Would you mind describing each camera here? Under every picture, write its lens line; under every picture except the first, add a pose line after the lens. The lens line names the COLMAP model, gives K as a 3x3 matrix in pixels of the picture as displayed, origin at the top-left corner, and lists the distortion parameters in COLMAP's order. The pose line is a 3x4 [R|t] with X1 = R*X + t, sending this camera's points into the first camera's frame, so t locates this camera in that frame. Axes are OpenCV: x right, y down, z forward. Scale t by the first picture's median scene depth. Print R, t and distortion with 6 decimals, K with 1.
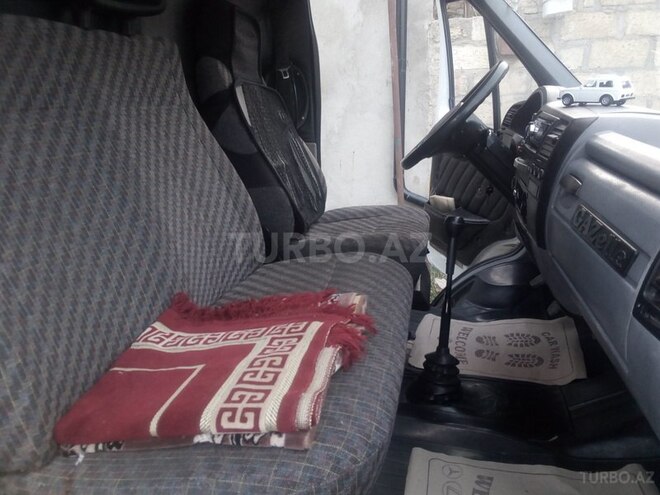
lens RADIAL K [[522.1, 0, 328.8], [0, 522.1, 242.5], [0, 0, 1]] dist [0.119201, -0.186872]
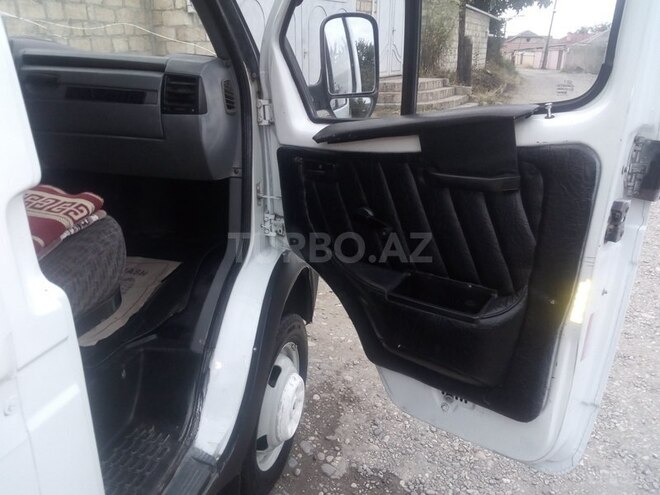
lens RADIAL K [[522.1, 0, 328.8], [0, 522.1, 242.5], [0, 0, 1]] dist [0.119201, -0.186872]
pose [[0.026329, -0.325893, 0.945040, -1.625691], [0.254651, 0.916366, 0.308910, 0.096806], [-0.966675, 0.232522, 0.107116, 0.076155]]
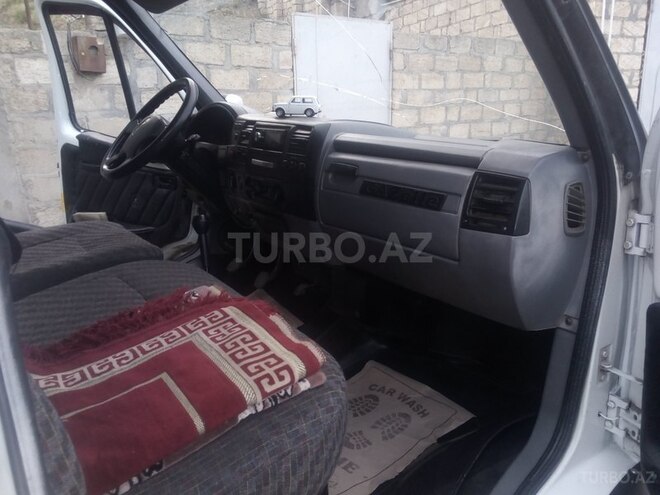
lens RADIAL K [[522.1, 0, 328.8], [0, 522.1, 242.5], [0, 0, 1]] dist [0.119201, -0.186872]
pose [[0.664157, -0.169864, 0.728040, -0.804522], [0.195055, 0.979487, 0.050591, 0.007820], [-0.721699, 0.108407, 0.683666, 0.103466]]
